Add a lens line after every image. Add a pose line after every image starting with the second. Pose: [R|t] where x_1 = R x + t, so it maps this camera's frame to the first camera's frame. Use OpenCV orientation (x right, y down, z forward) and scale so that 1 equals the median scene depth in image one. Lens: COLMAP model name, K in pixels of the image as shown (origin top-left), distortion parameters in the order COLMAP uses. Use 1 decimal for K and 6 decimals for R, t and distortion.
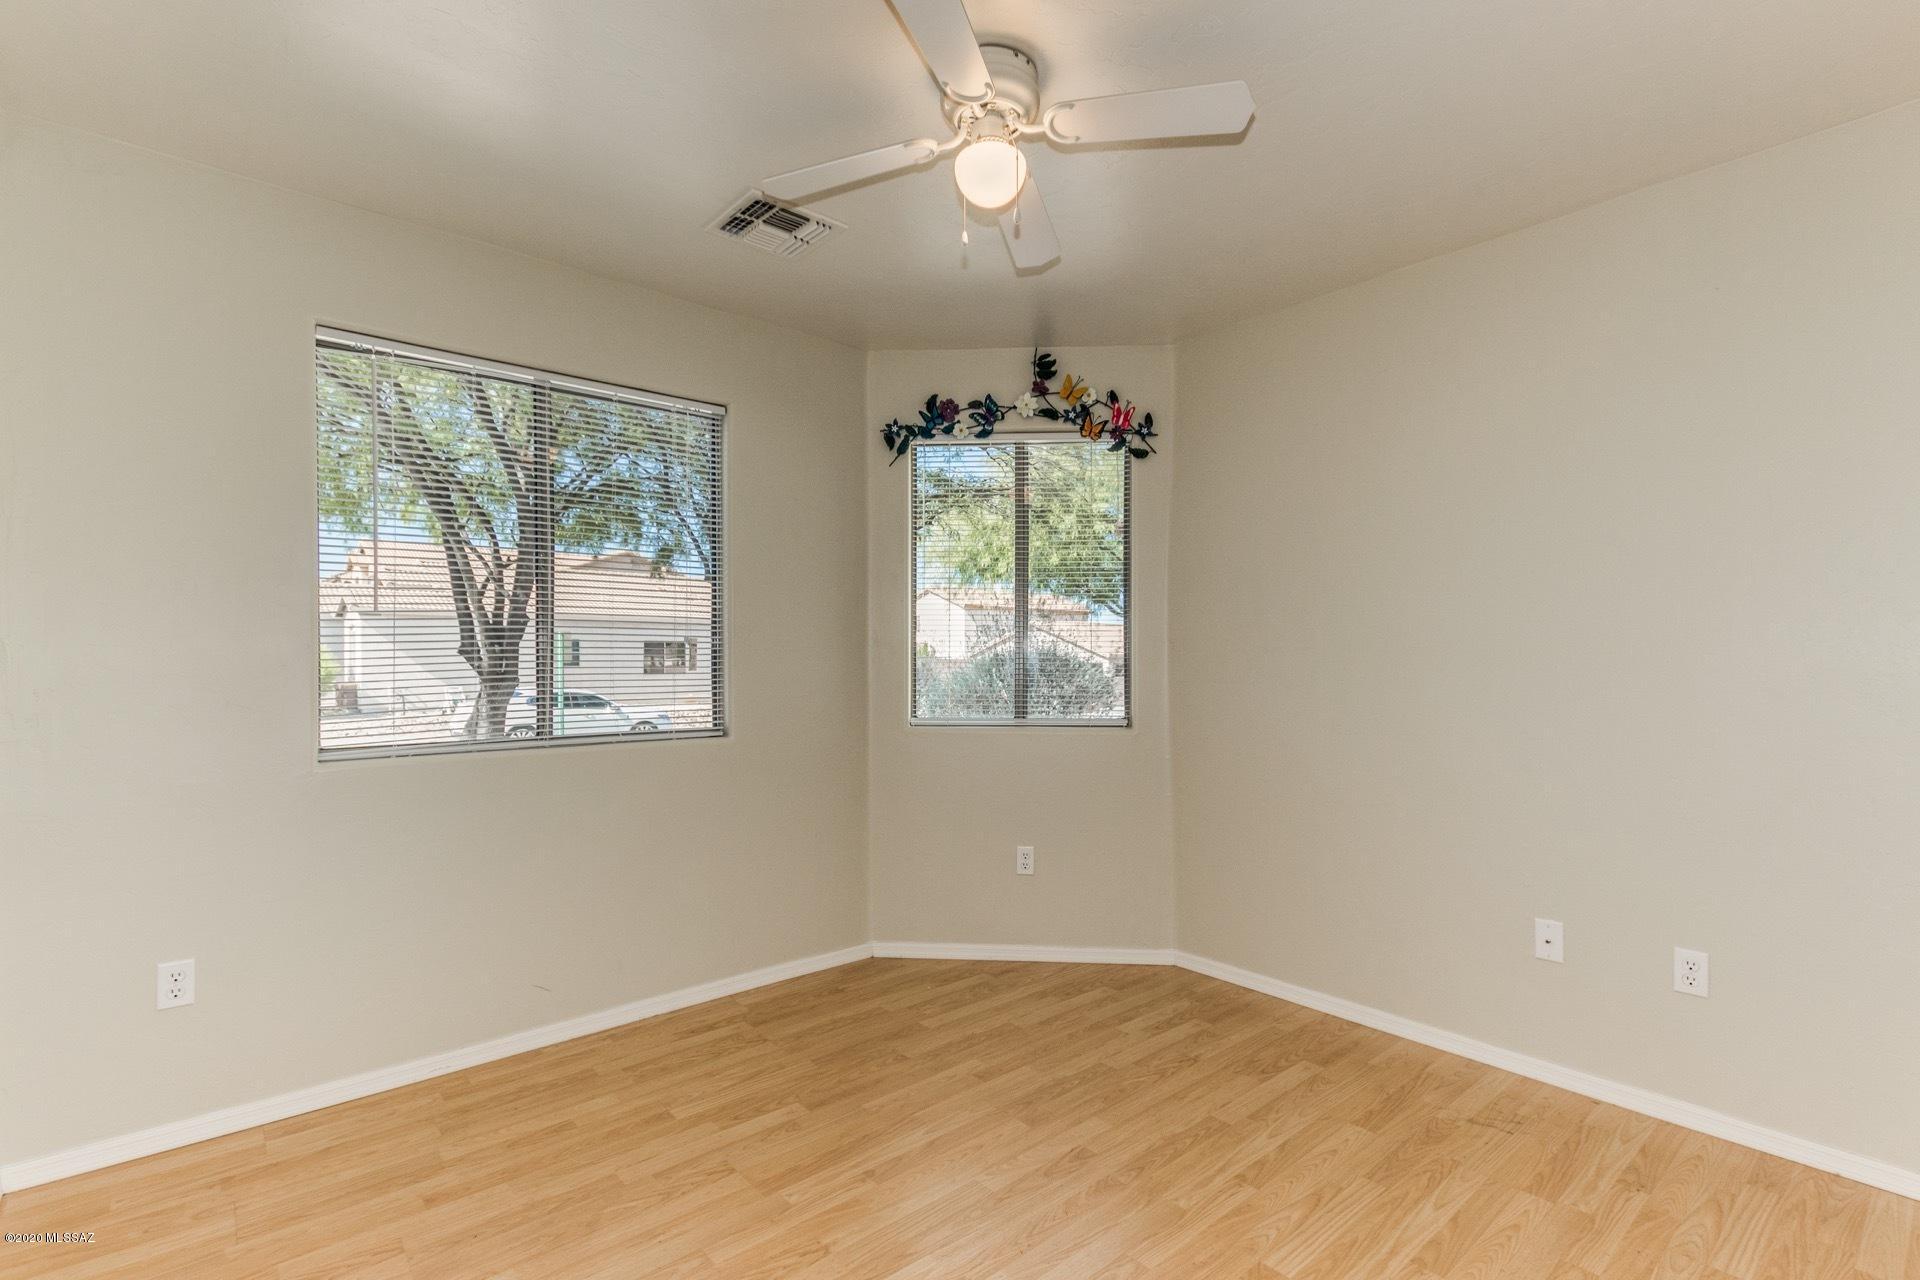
lens RADIAL K [[881.2, 0, 954.0], [0, 881.2, 647.6], [0, 0, 1]] dist [0.008669, -0.001460]
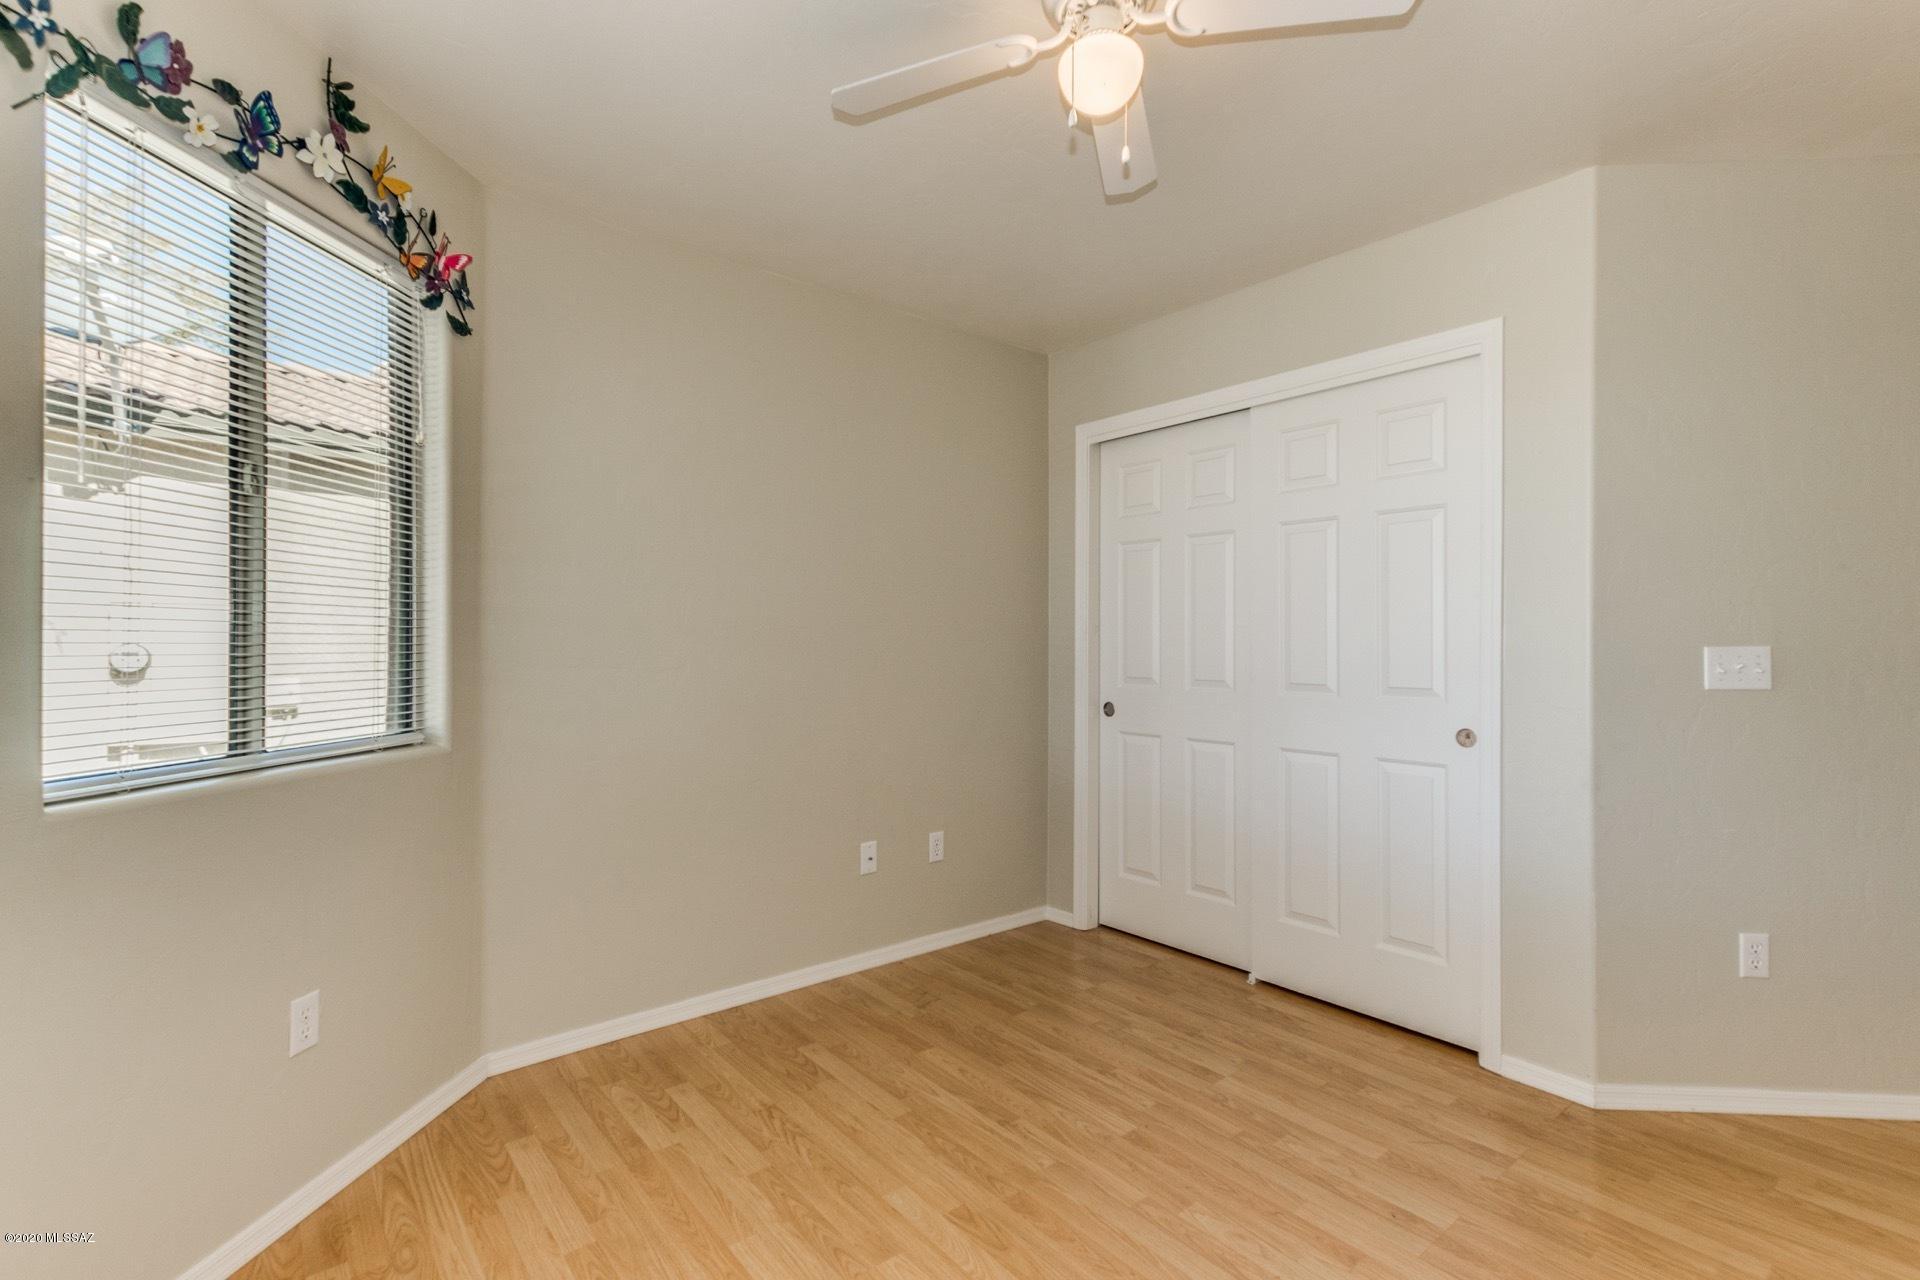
lens RADIAL K [[881.2, 0, 954.0], [0, 881.2, 647.6], [0, 0, 1]] dist [0.008669, -0.001460]
pose [[0.024401, -0.010743, 0.999645, -0.439477], [-0.011603, 0.999872, 0.011029, 0.006061], [-0.999635, -0.011868, 0.024273, 0.614380]]
